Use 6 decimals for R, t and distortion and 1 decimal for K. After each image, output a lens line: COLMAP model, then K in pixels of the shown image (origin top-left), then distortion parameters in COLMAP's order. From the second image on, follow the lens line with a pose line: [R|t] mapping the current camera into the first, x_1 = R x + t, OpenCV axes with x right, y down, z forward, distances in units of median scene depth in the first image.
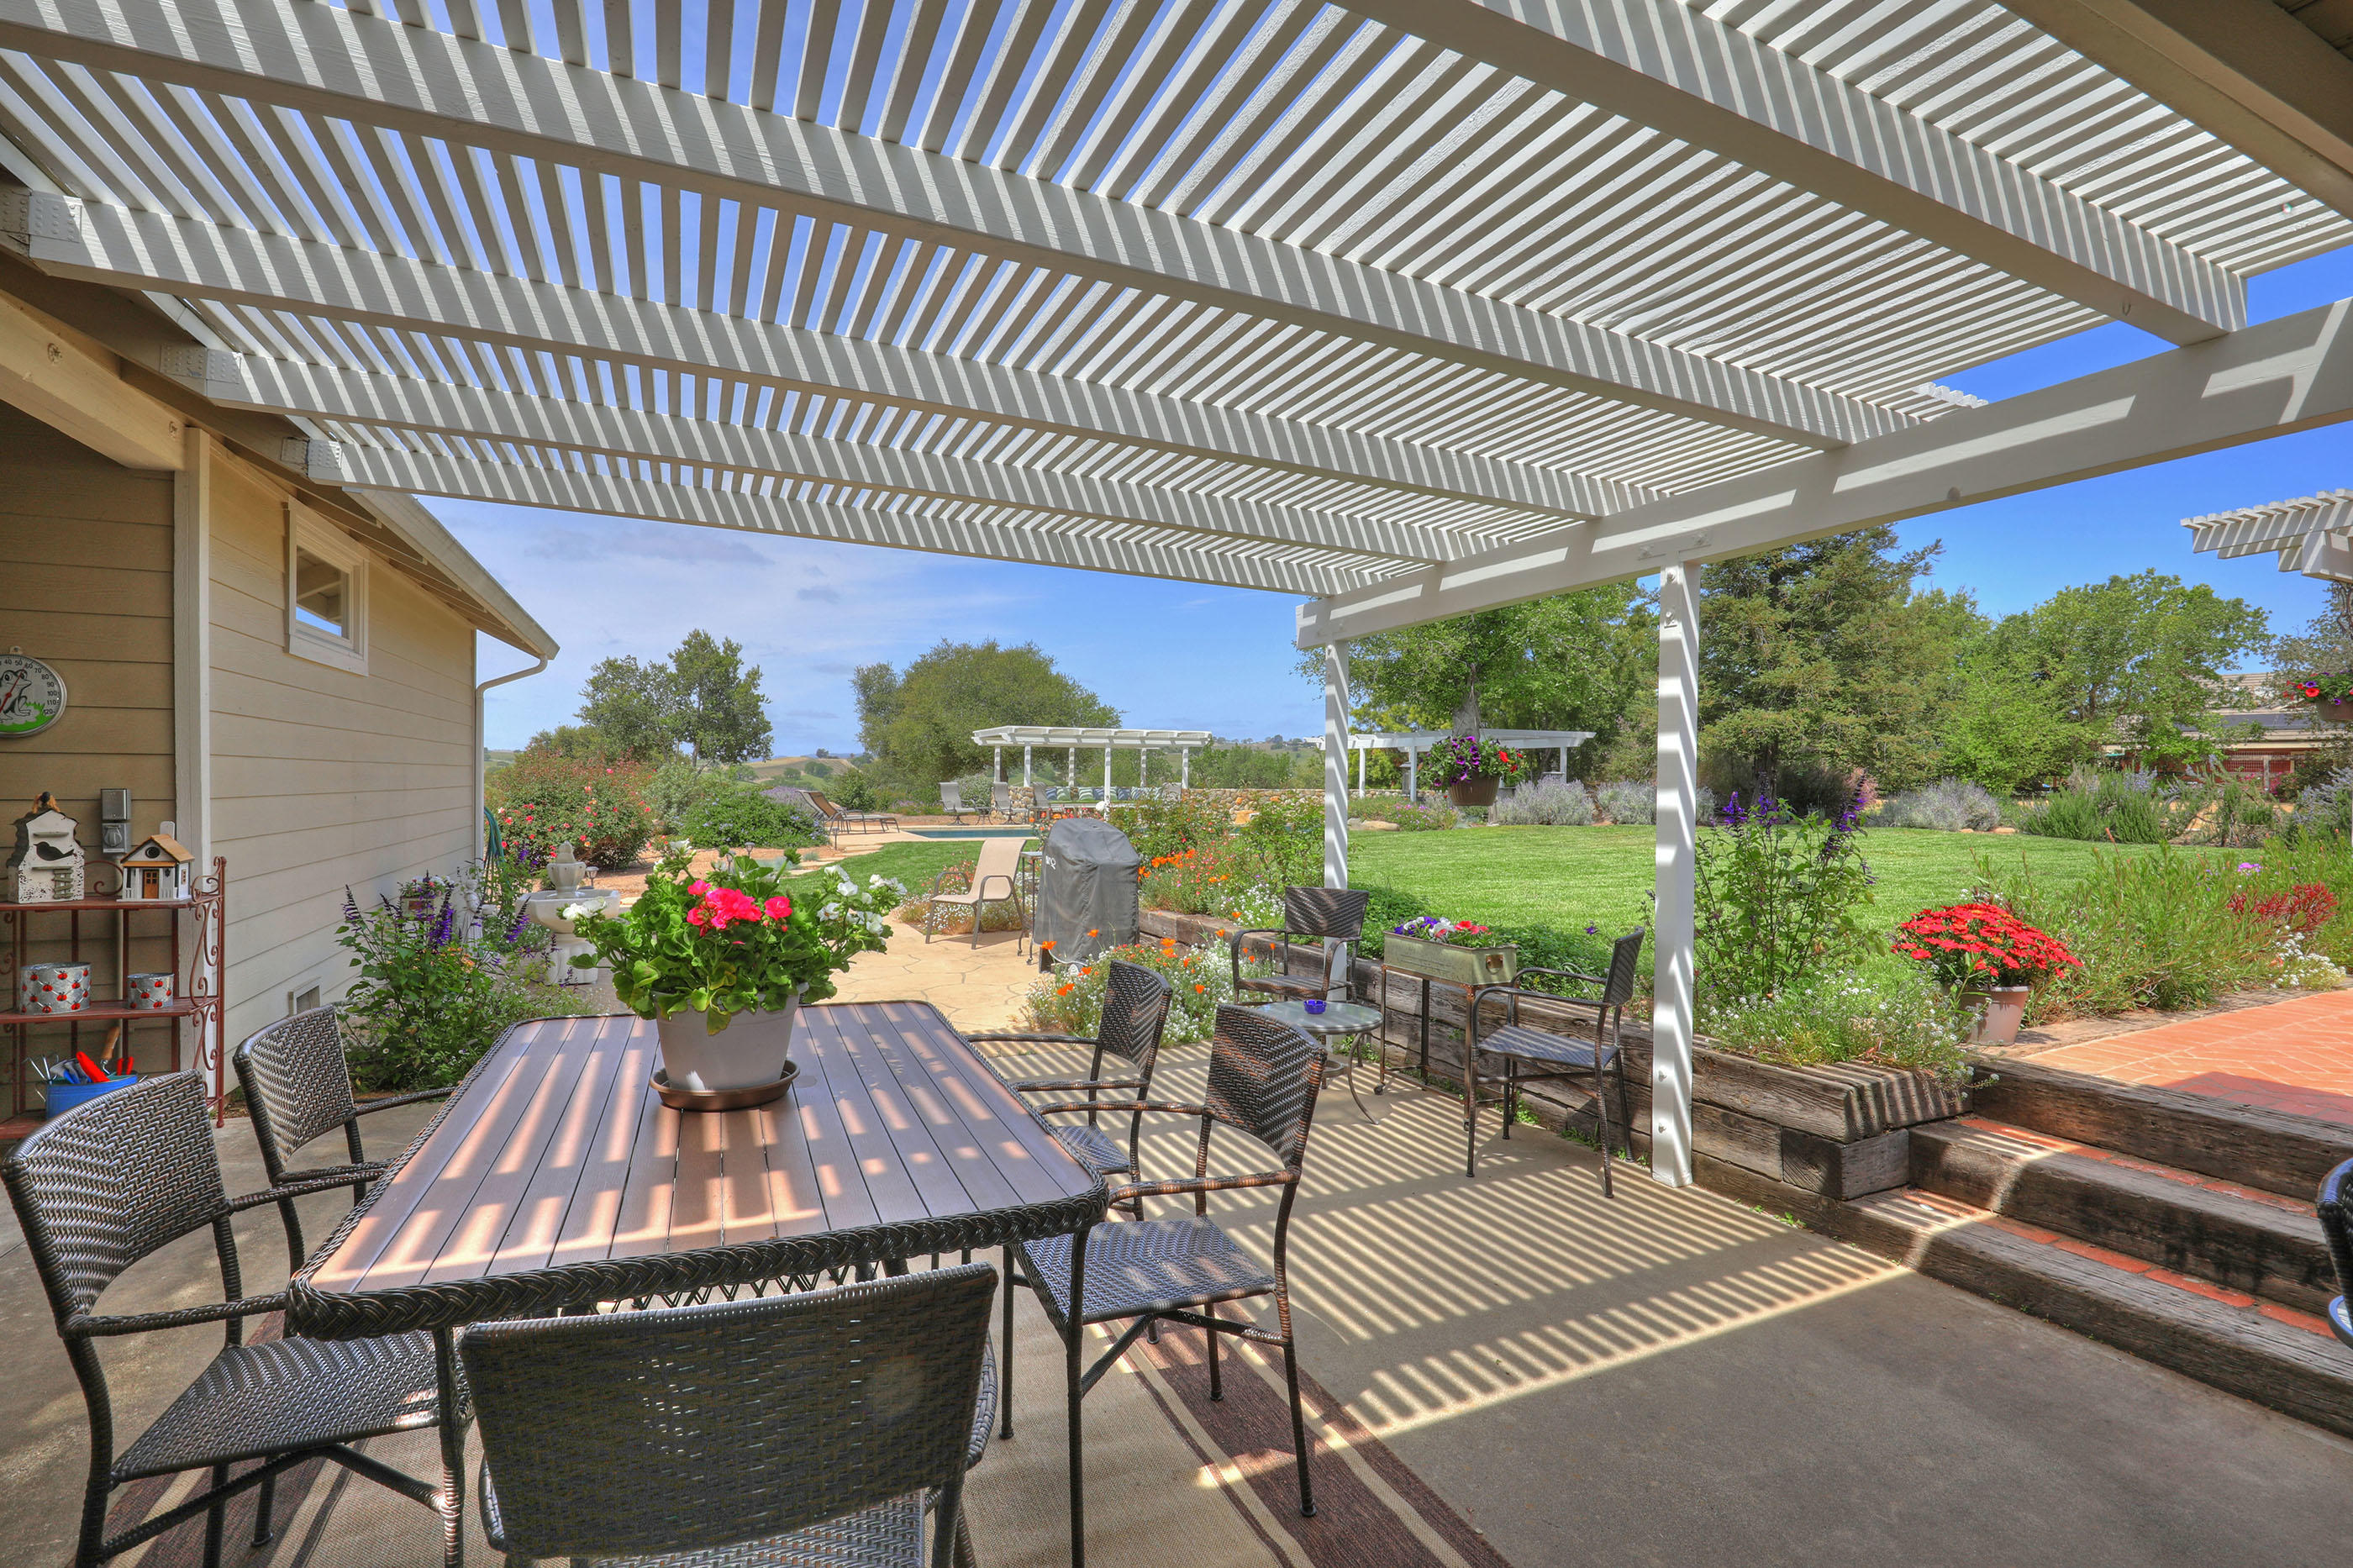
lens RADIAL K [[1085.8, 0, 1181.6], [0, 1085.8, 800.0], [0, 0, 1]] dist [-0.040566, 0.008531]
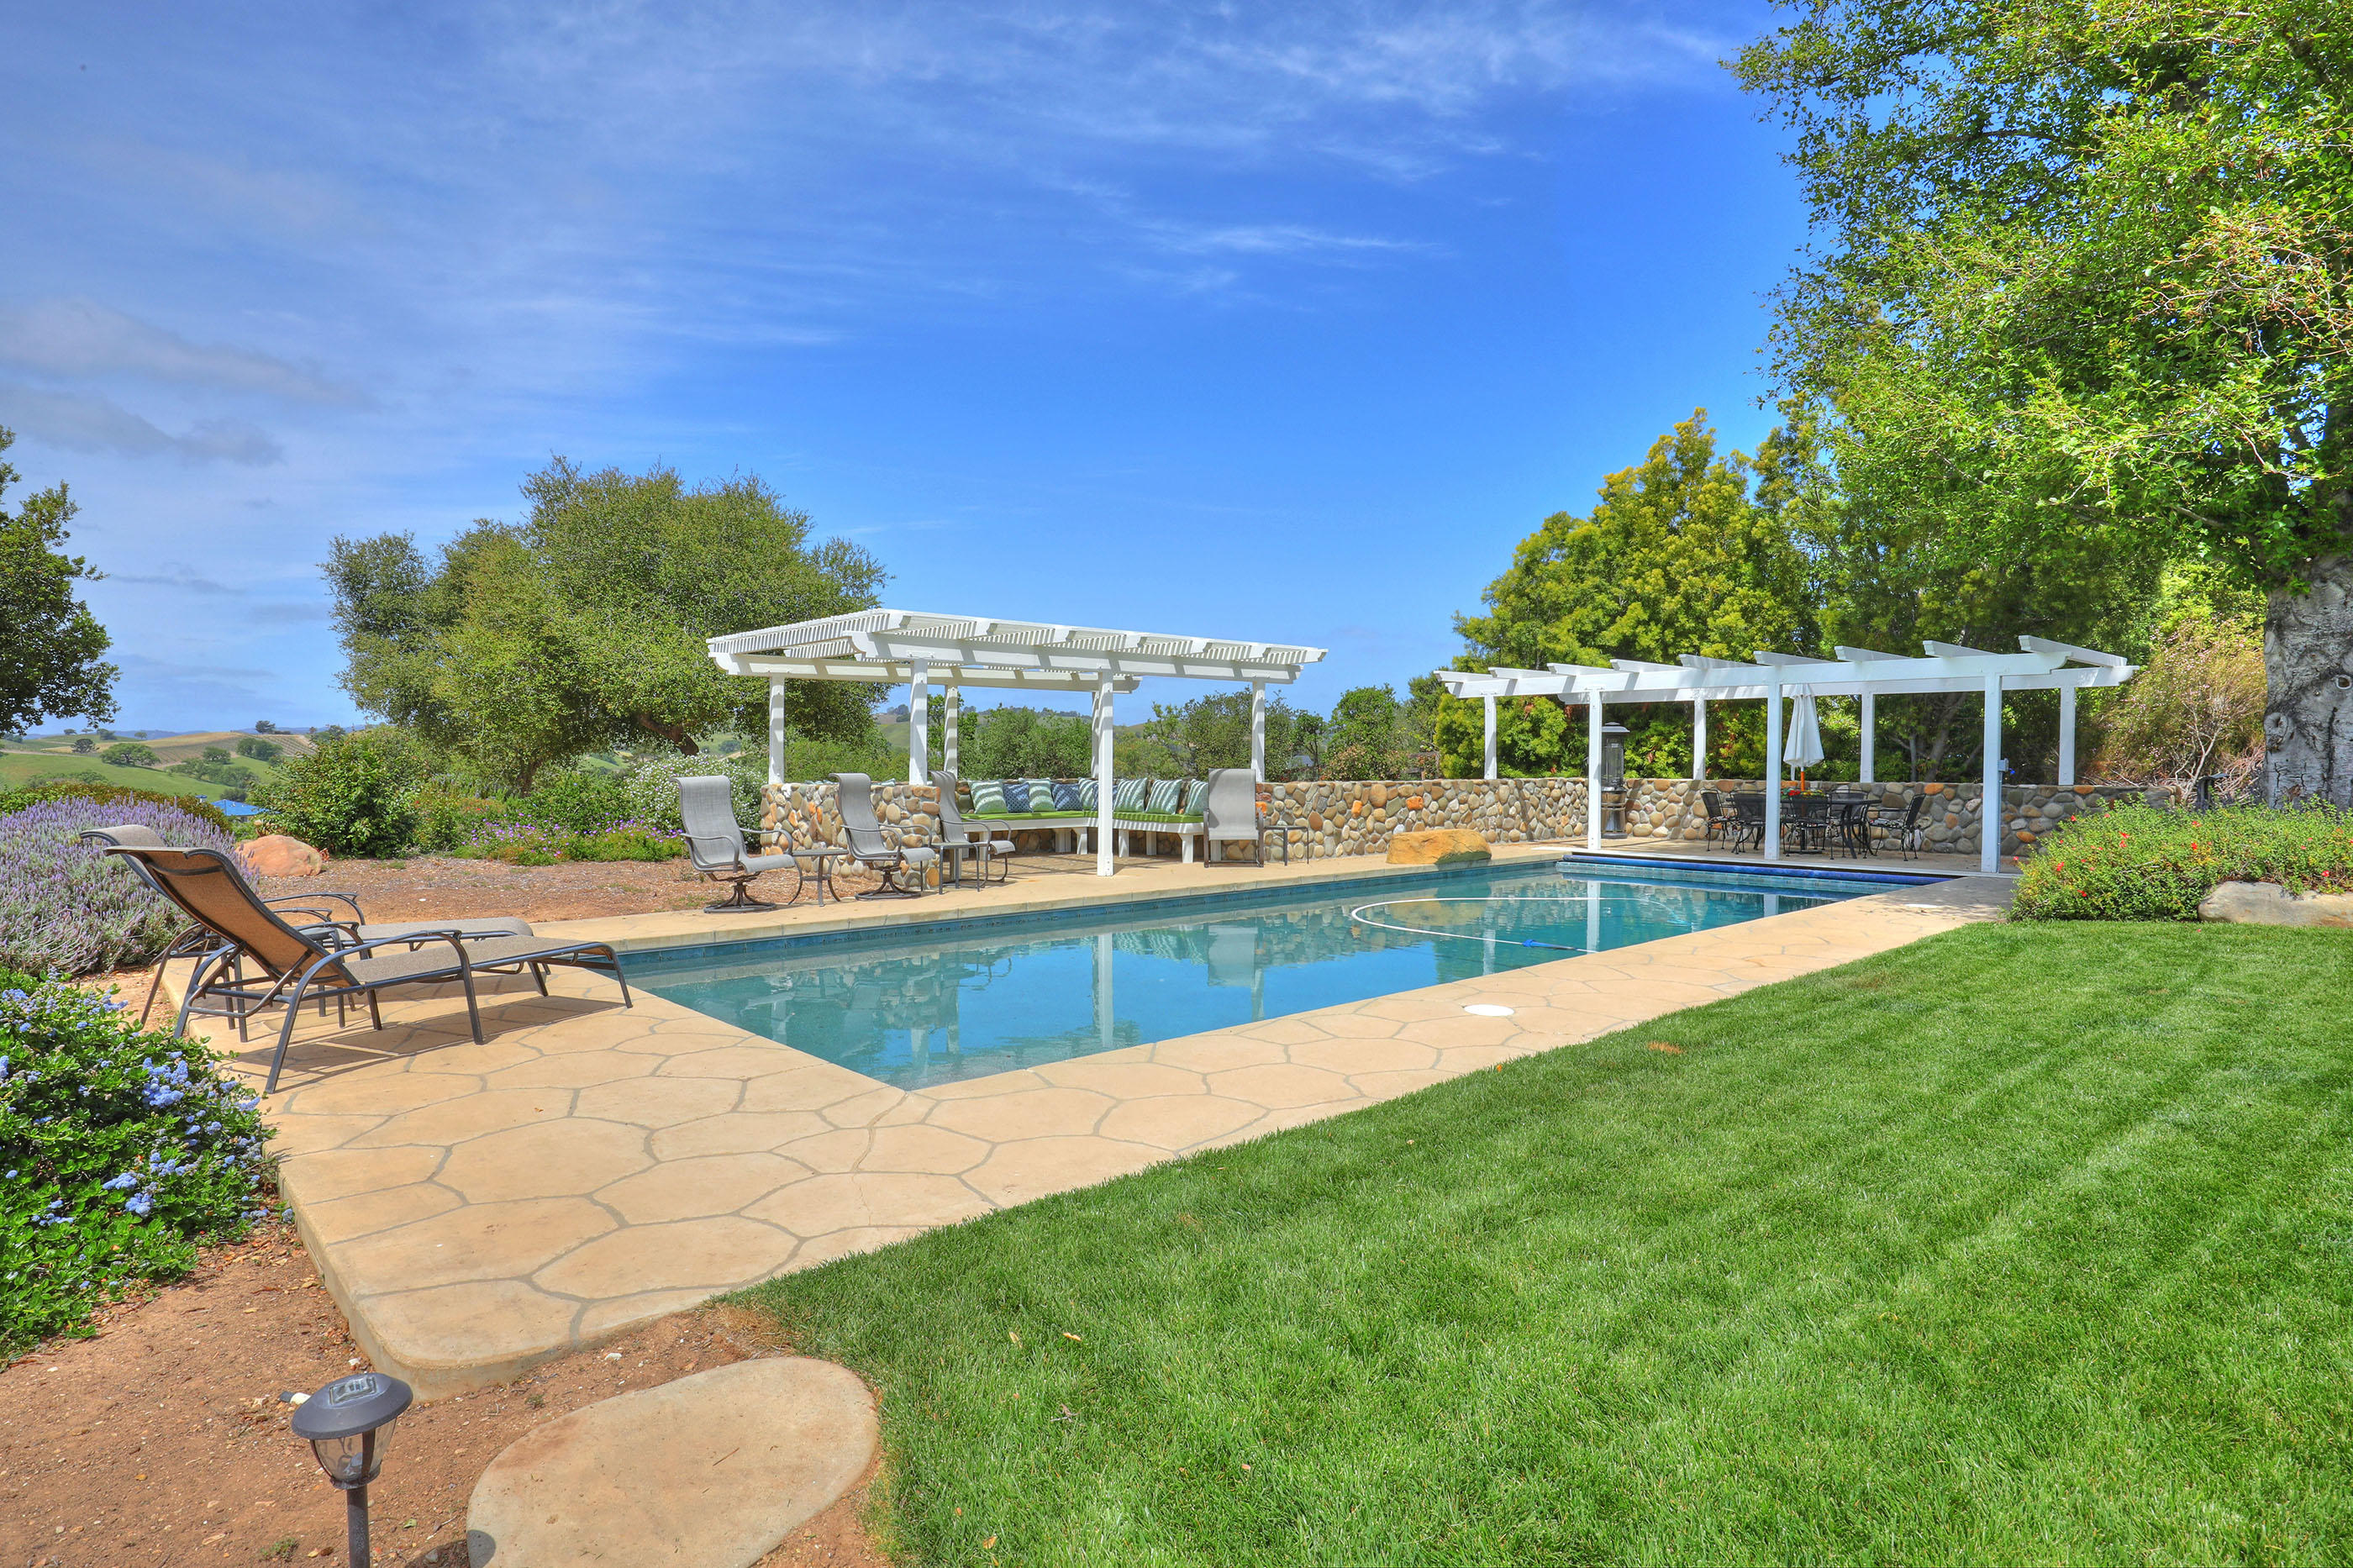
lens RADIAL K [[1270.9, 0, 1175.8], [0, 1270.9, 790.2], [0, 0, 1]] dist [-0.008039, -0.000434]
pose [[0.954697, -0.013696, 0.297264, -0.173510], [0.012080, 0.999901, 0.007275, -0.011539], [-0.297334, -0.003354, 0.954768, 0.539316]]
